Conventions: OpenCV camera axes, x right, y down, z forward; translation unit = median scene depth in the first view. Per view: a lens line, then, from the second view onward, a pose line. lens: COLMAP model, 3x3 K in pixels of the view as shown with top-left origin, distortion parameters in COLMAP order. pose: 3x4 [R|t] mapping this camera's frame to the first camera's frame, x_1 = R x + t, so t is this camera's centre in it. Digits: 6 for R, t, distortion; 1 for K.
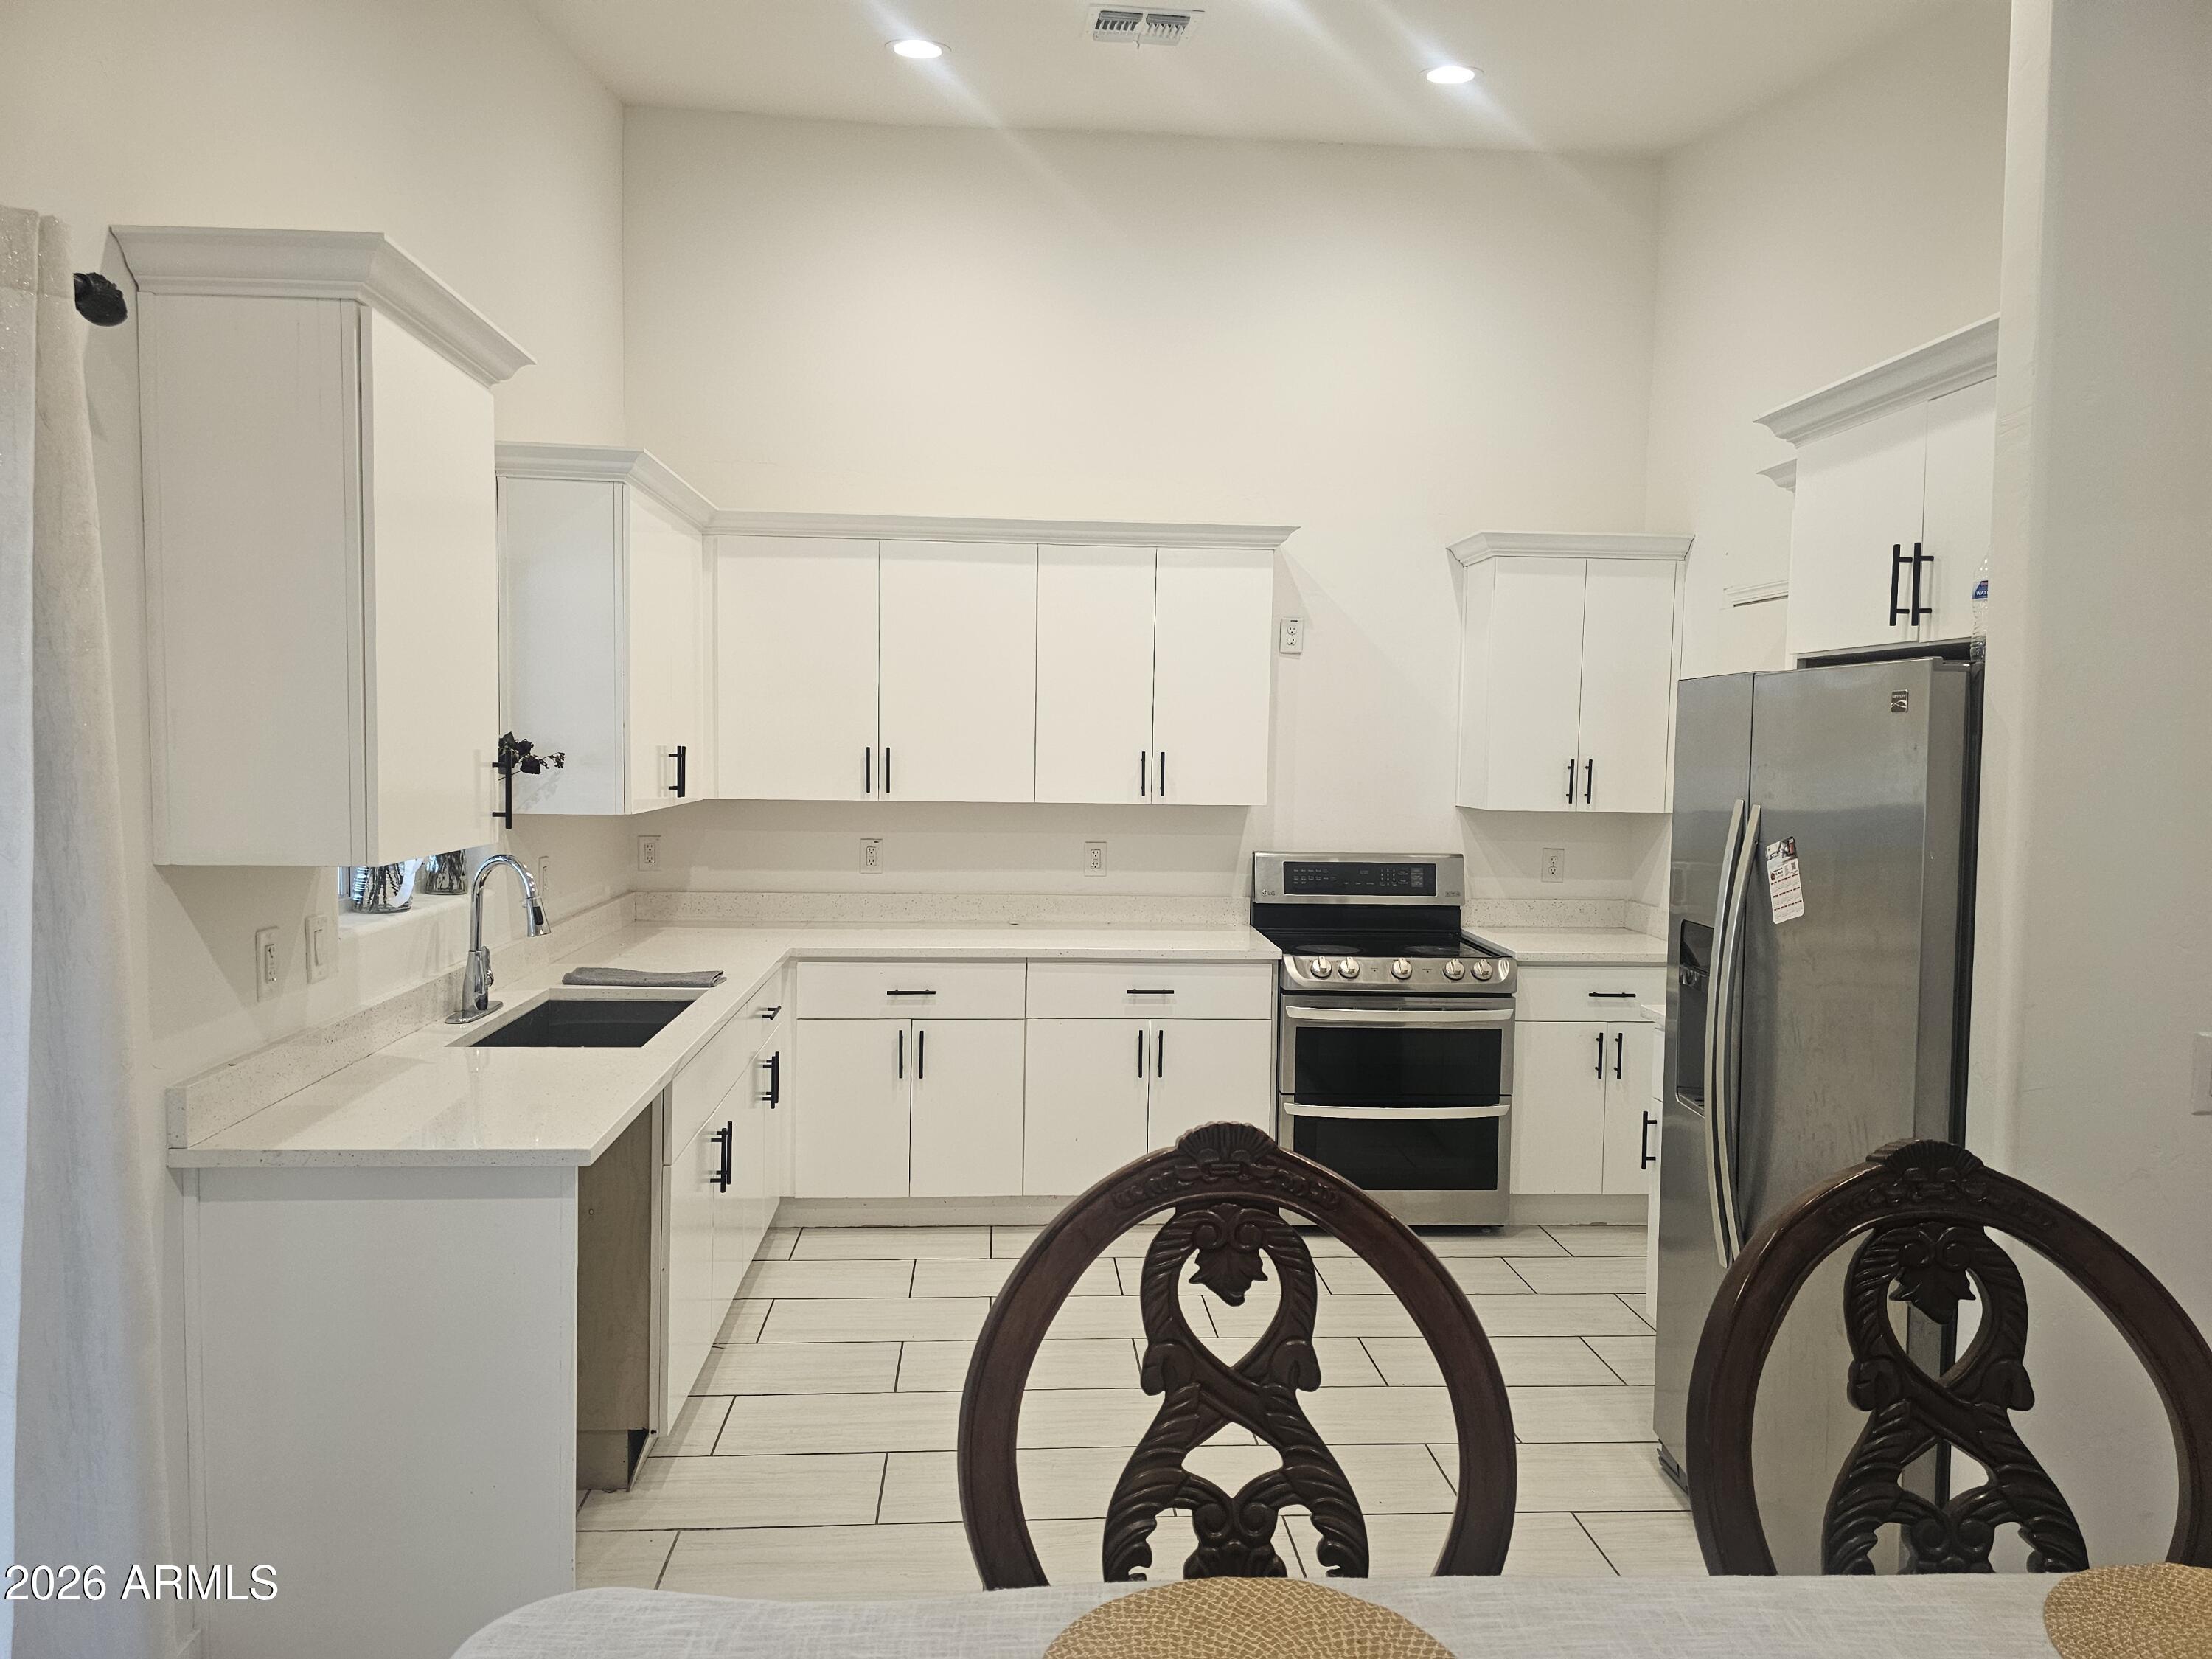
lens RADIAL K [[1516.5, 0, 1087.3], [0, 1516.5, 813.8], [0, 0, 1]] dist [0.054970, -0.039907]
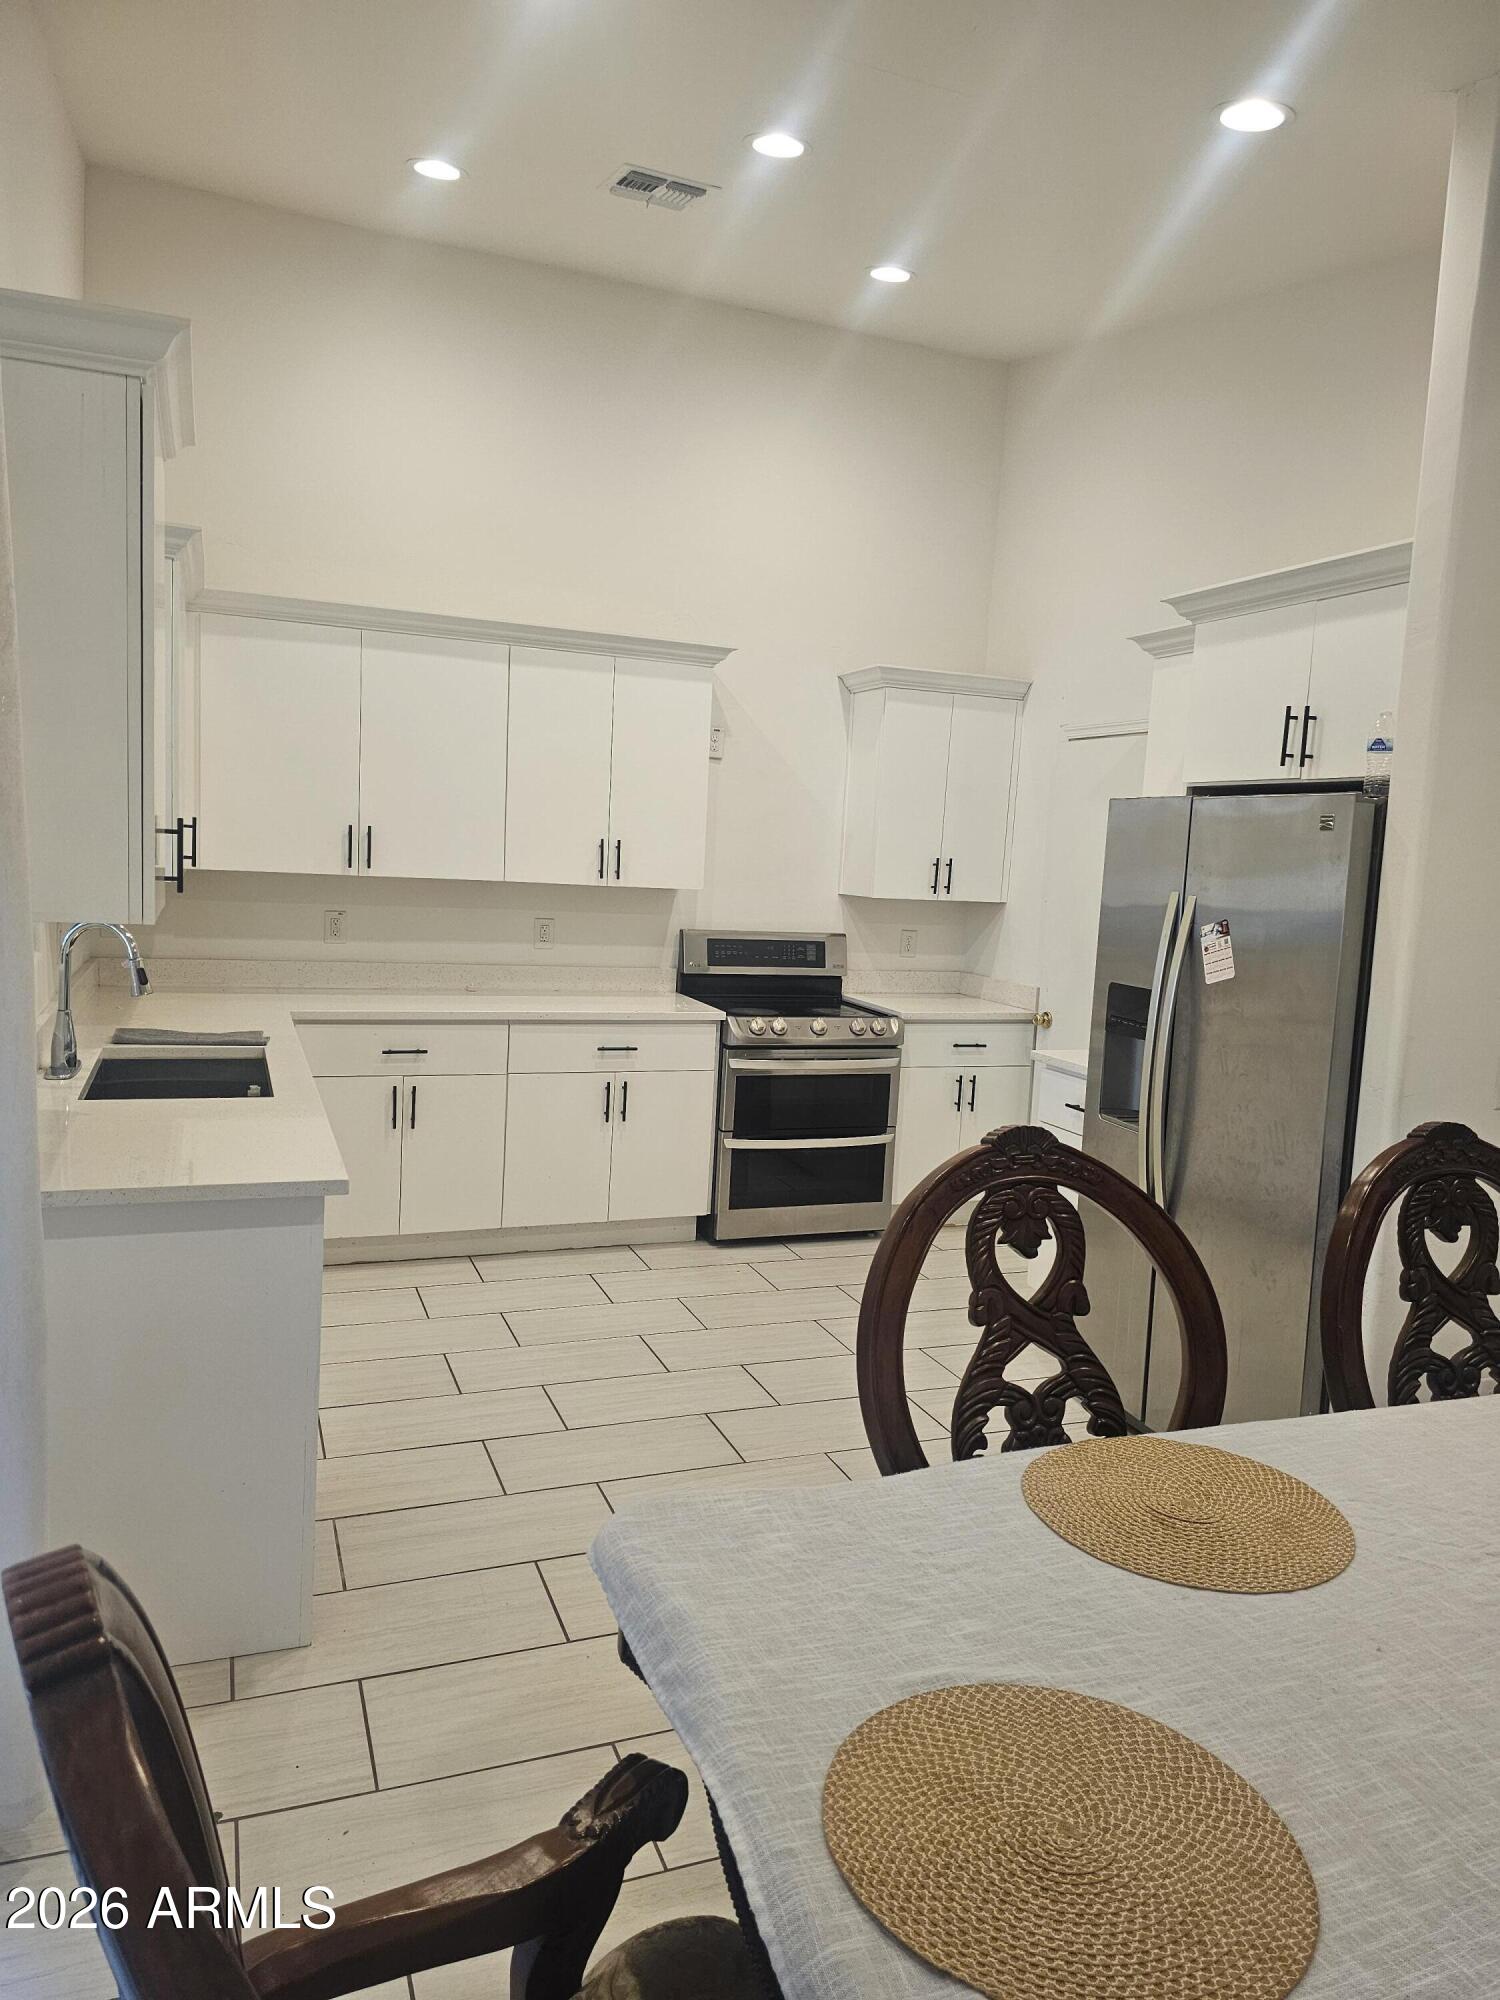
lens RADIAL K [[1371.2, 0, 752.0], [0, 1371.2, 999.1], [0, 0, 1]] dist [0.054970, -0.039907]
pose [[0.951530, -0.000988, 0.307556, -0.306421], [-0.021311, 0.997379, 0.069138, 0.009030], [-0.306818, -0.072341, 0.949015, -0.036349]]
